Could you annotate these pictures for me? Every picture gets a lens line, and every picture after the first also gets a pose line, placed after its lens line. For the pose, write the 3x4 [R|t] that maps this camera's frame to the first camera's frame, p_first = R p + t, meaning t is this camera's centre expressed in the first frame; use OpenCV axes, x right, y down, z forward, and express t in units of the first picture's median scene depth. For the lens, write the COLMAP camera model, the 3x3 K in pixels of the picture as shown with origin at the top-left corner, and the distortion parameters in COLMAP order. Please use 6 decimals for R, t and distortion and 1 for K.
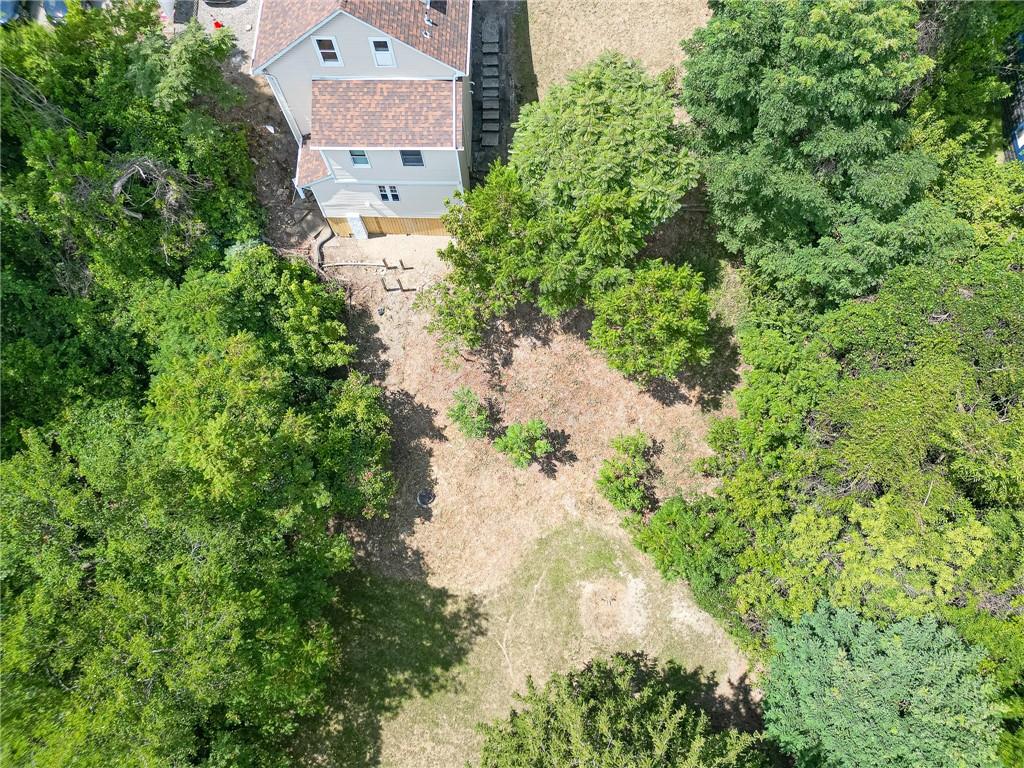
lens RADIAL K [[706.3, 0, 512.0], [0, 706.3, 384.0], [0, 0, 1]] dist [0.097466, -0.129591]
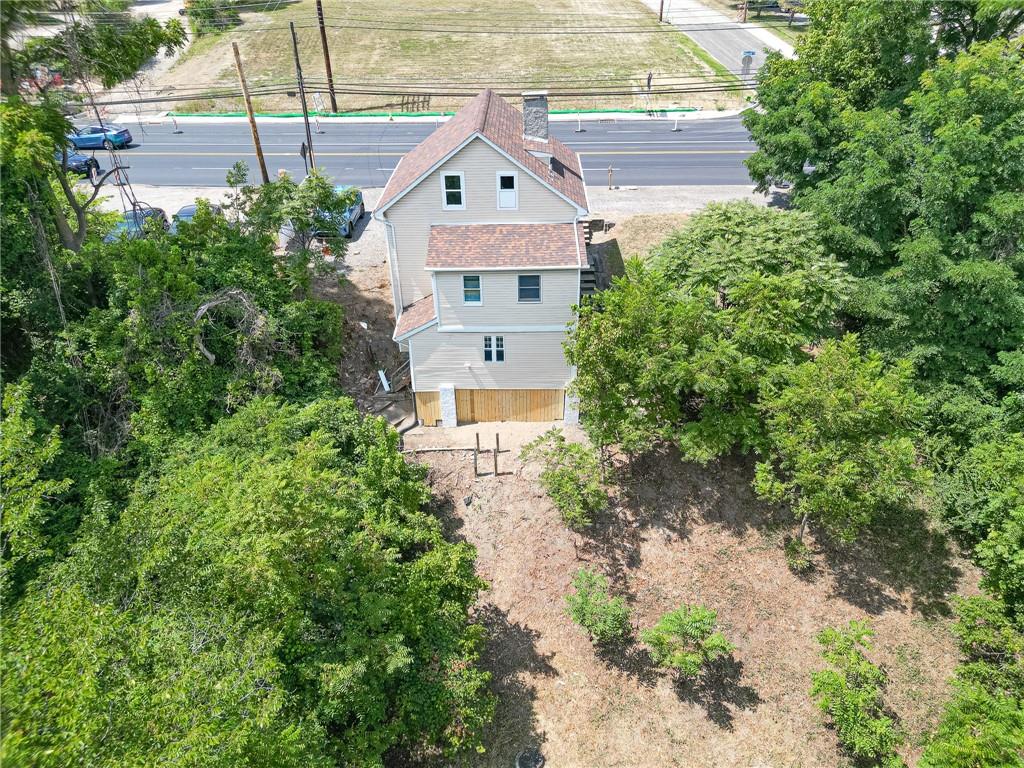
lens RADIAL K [[706.3, 0, 512.0], [0, 706.3, 384.0], [0, 0, 1]] dist [0.097466, -0.129591]
pose [[0.999997, -0.001829, 0.001664, -0.137073], [0.002467, 0.779347, -0.626588, 0.294481], [-0.000151, 0.626590, 0.779349, 0.302107]]
